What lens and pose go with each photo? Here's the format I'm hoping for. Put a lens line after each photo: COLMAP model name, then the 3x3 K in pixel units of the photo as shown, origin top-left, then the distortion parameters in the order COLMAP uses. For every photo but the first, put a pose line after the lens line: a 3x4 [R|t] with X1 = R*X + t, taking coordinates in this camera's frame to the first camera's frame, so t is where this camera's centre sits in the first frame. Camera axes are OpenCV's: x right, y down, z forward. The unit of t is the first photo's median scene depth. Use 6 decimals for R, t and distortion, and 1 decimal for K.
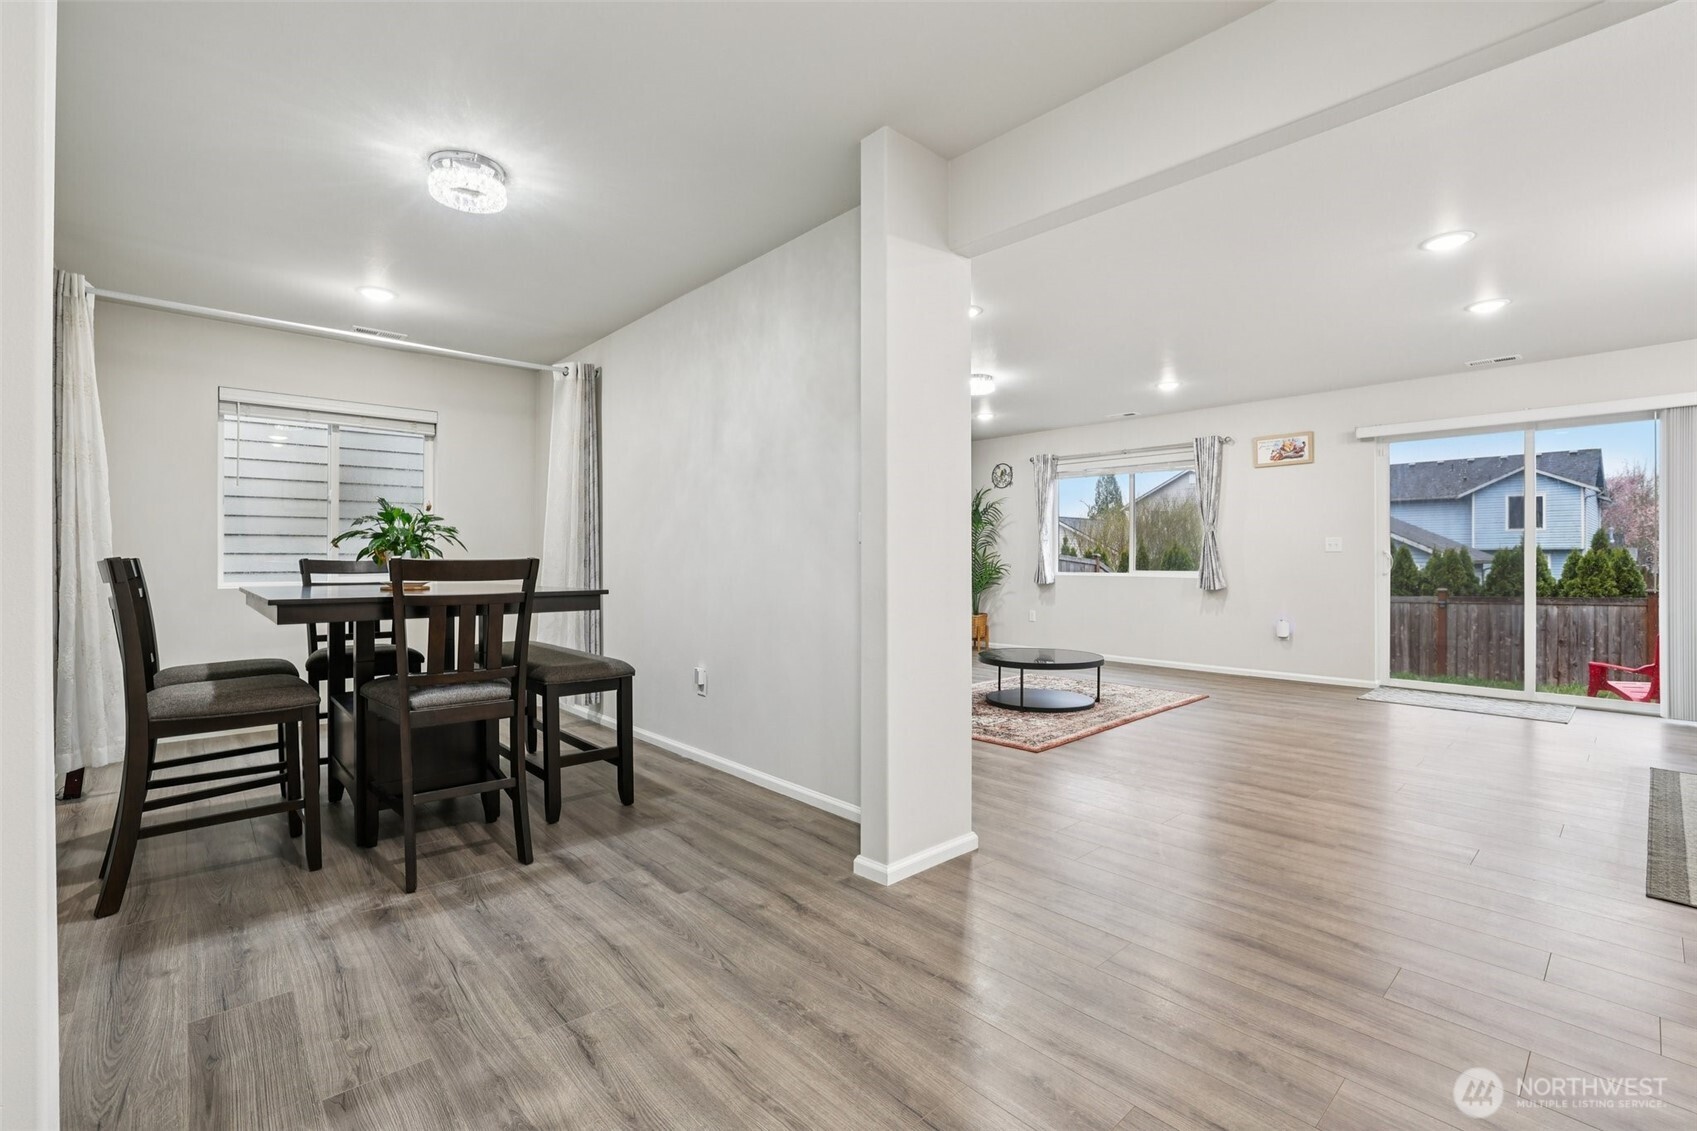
lens RADIAL K [[741.9, 0, 843.5], [0, 741.9, 562.3], [0, 0, 1]] dist [-0.049321, 0.017844]
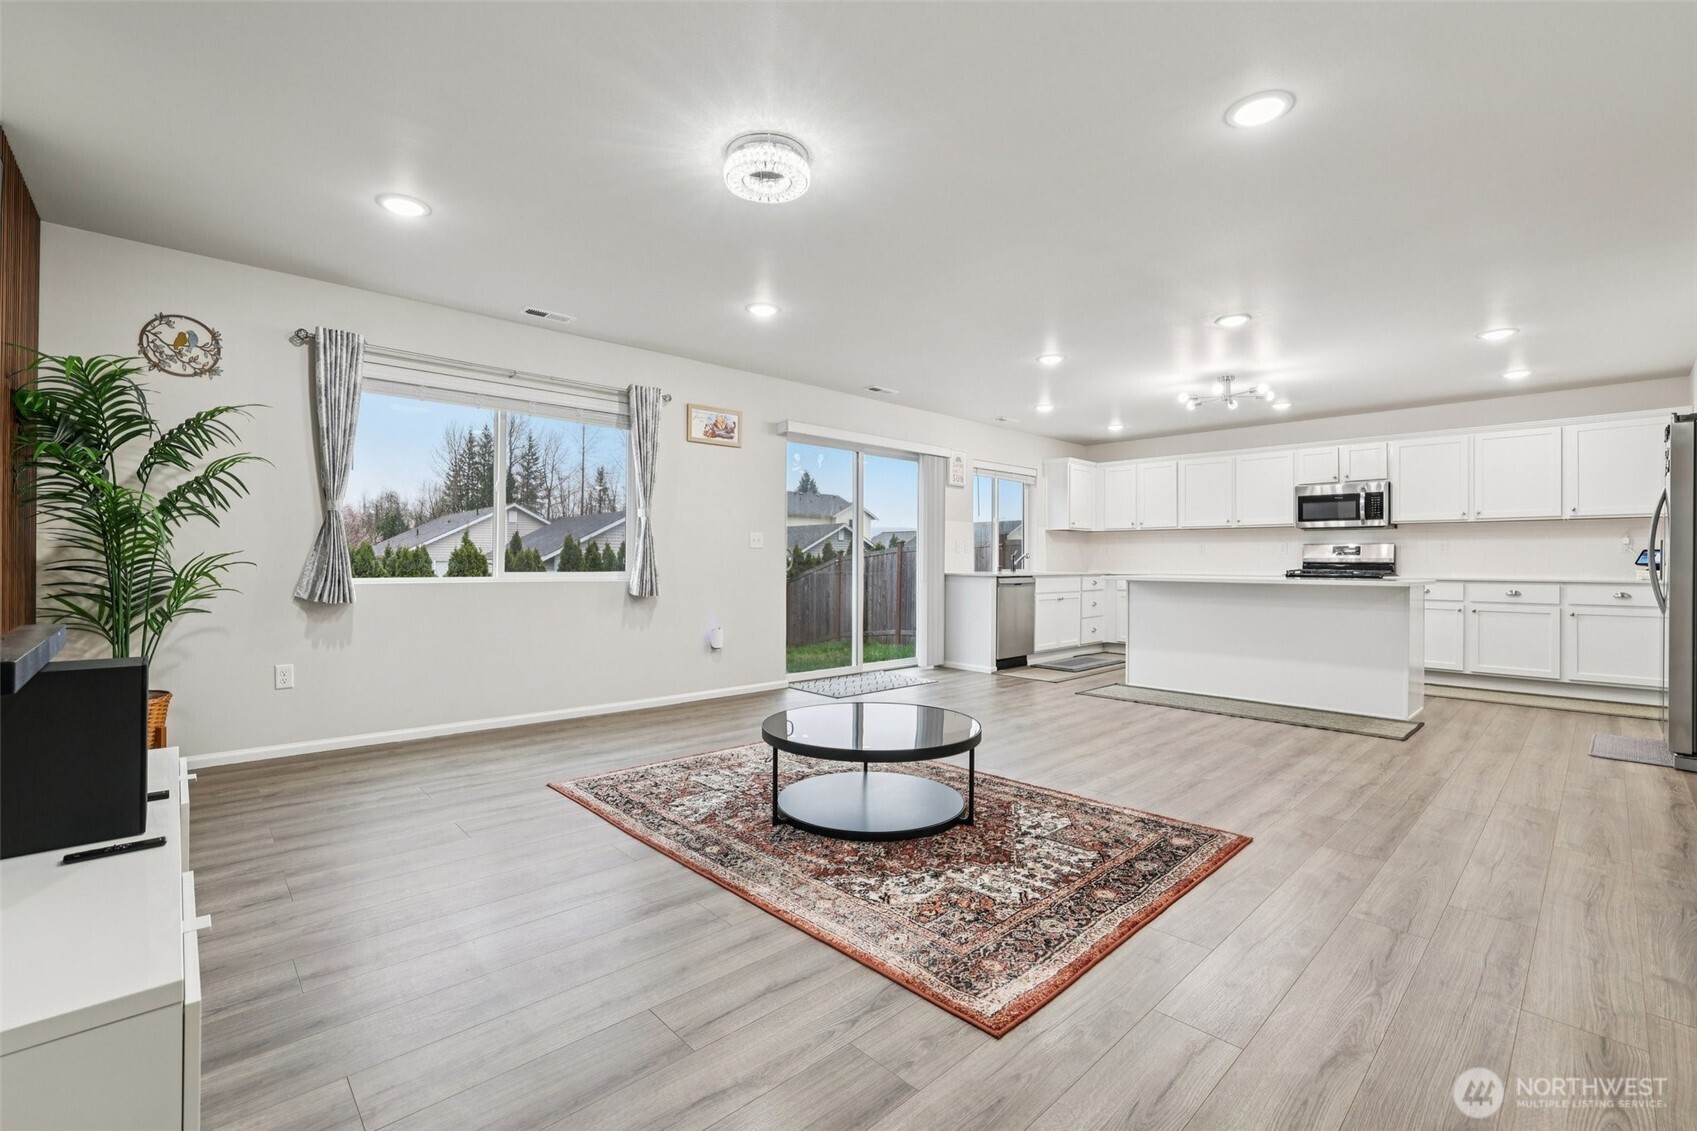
lens RADIAL K [[741.9, 0, 843.5], [0, 741.9, 562.3], [0, 0, 1]] dist [-0.049321, 0.017844]
pose [[-0.022921, -0.001730, 0.999736, -0.241612], [-0.000537, 0.999998, 0.001719, 0.001466], [-0.999737, -0.000498, -0.022922, 0.823669]]
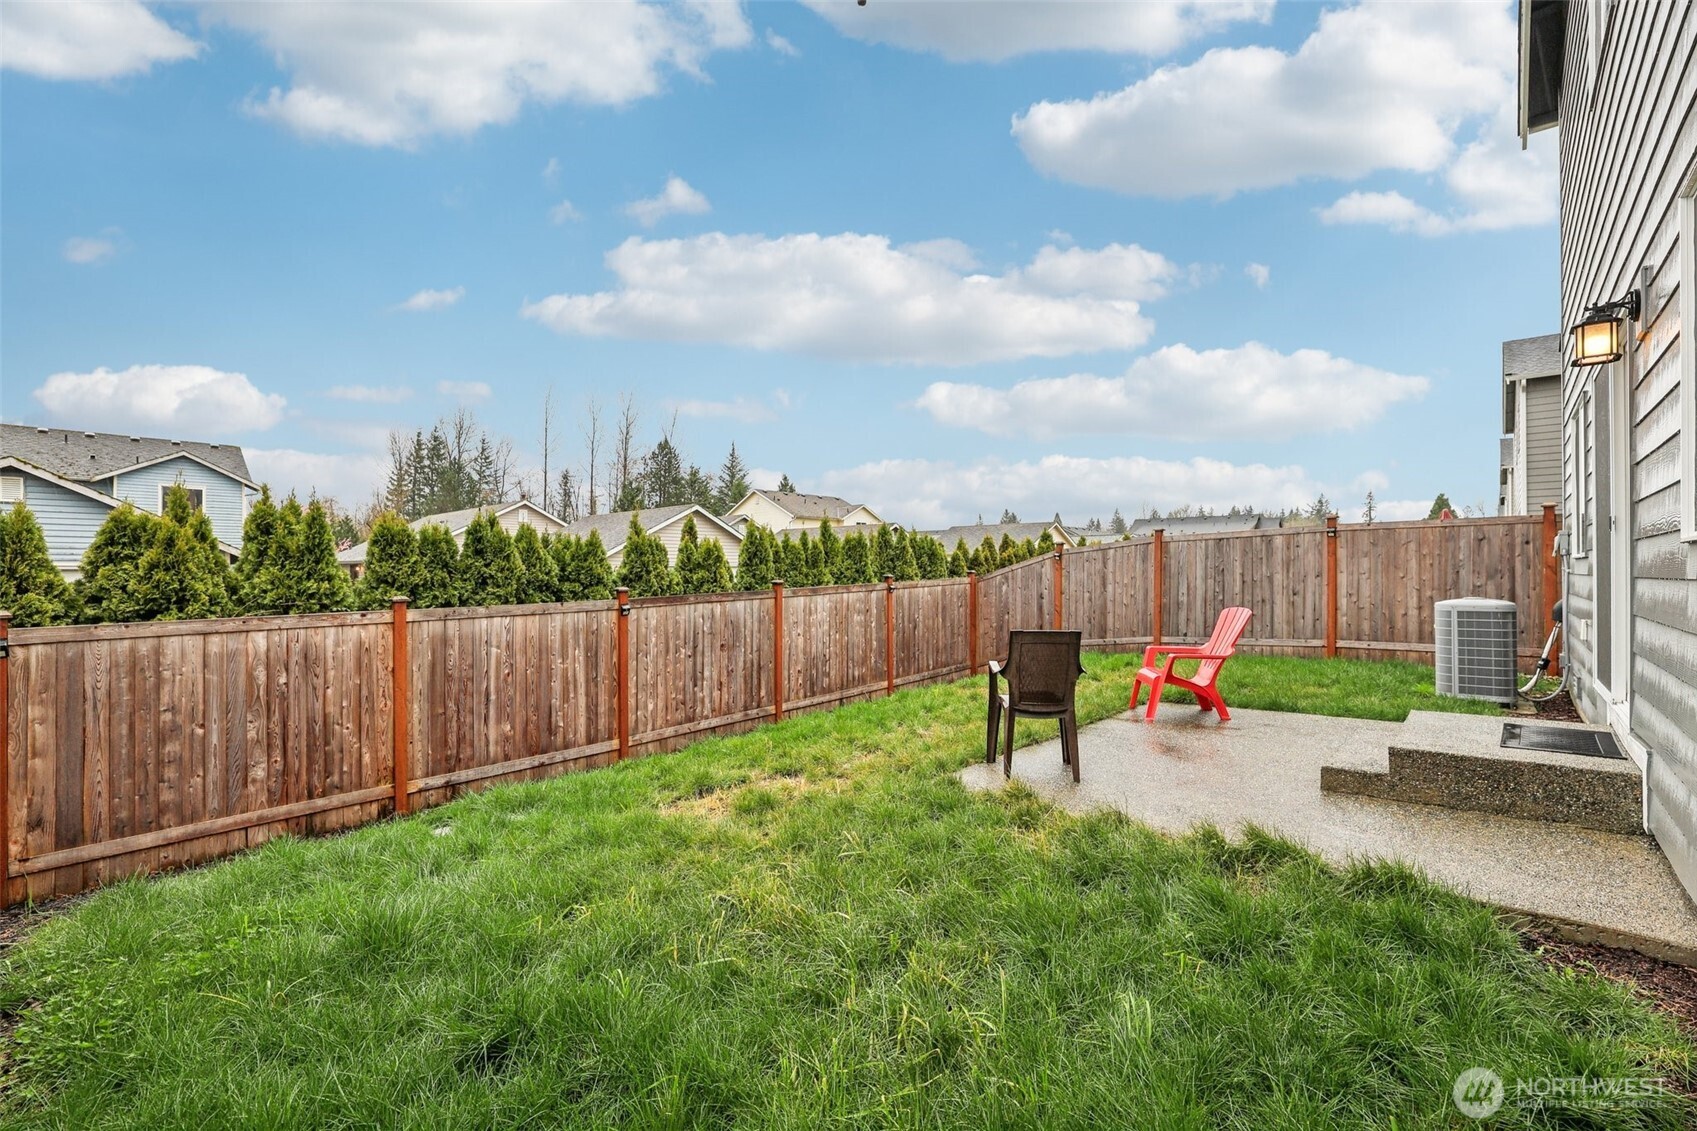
lens RADIAL K [[741.9, 0, 843.5], [0, 741.9, 562.3], [0, 0, 1]] dist [-0.049321, 0.017844]
pose [[-0.100894, 0.010772, 0.994839, 0.194420], [0.005019, 0.999934, -0.010318, 0.036094], [-0.994885, 0.003952, -0.100941, 1.473268]]
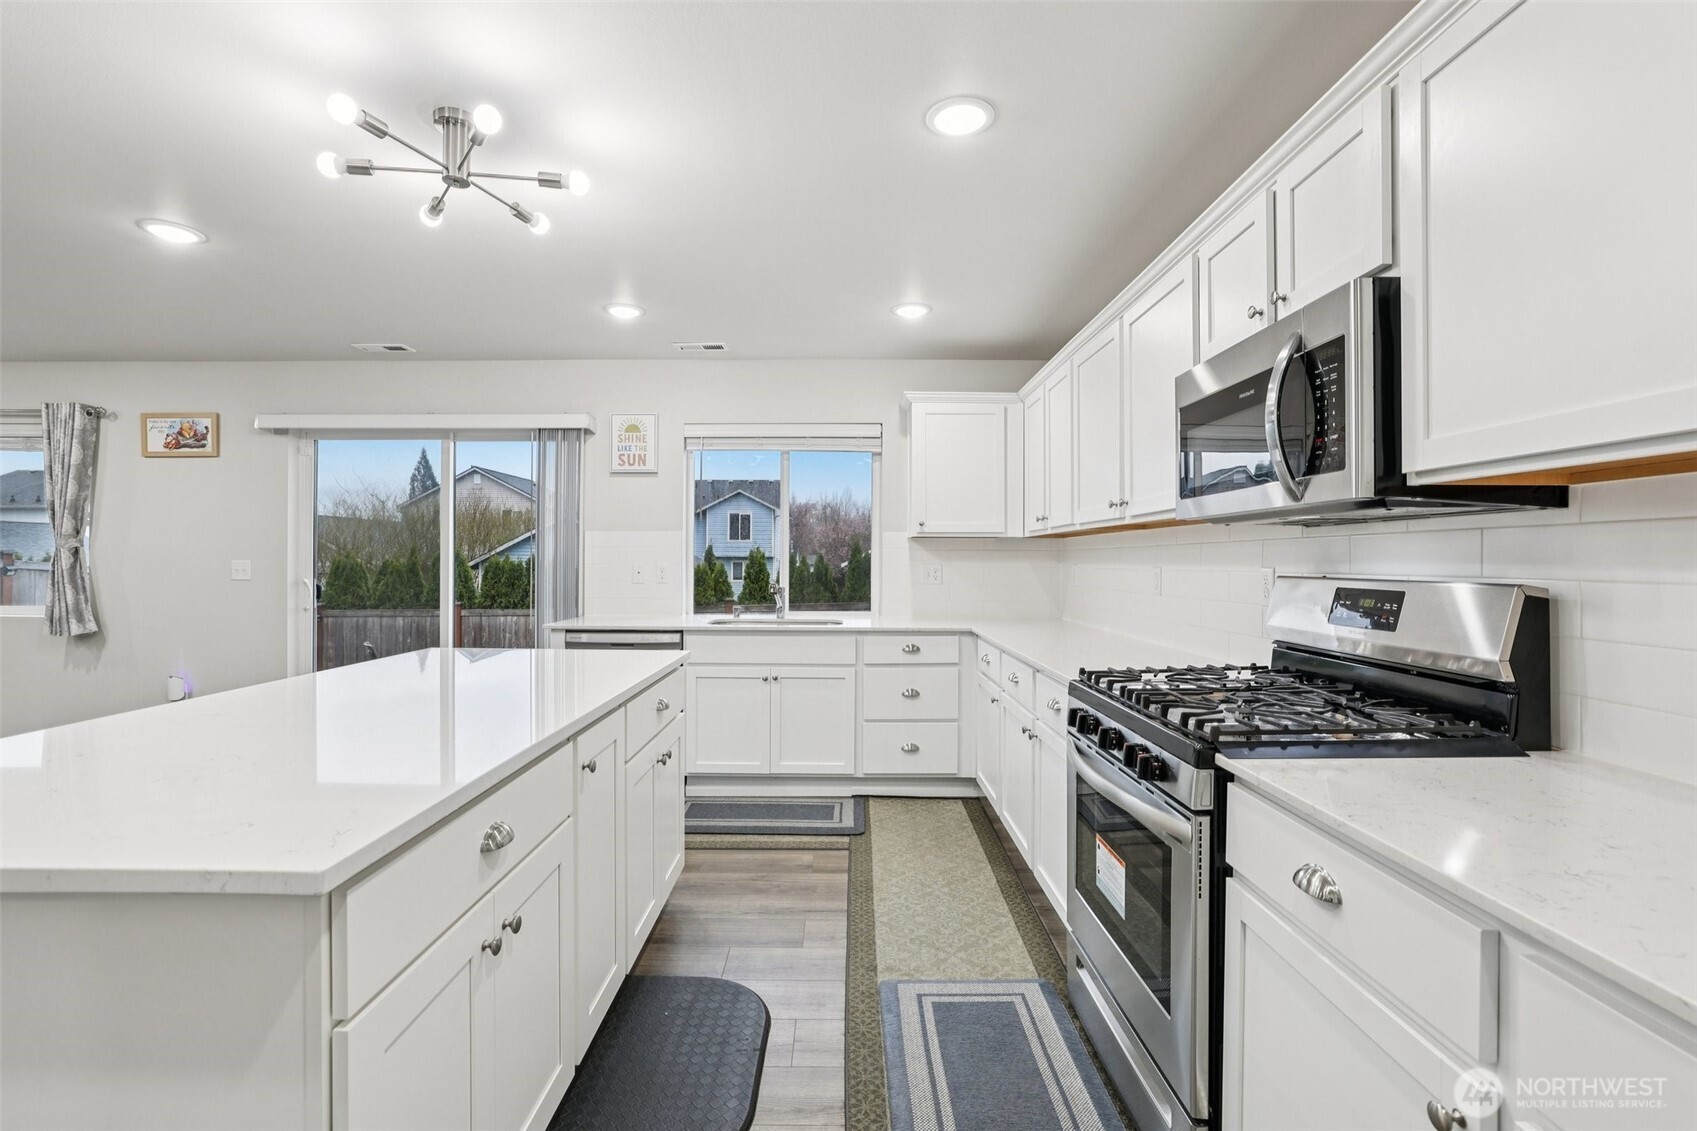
lens RADIAL K [[741.9, 0, 843.5], [0, 741.9, 562.3], [0, 0, 1]] dist [-0.049321, 0.017844]
pose [[0.664966, 0.000746, 0.746873, 0.480725], [-0.000557, 1.000000, -0.000503, -0.029296], [-0.746873, -0.000081, 0.664966, 0.055399]]
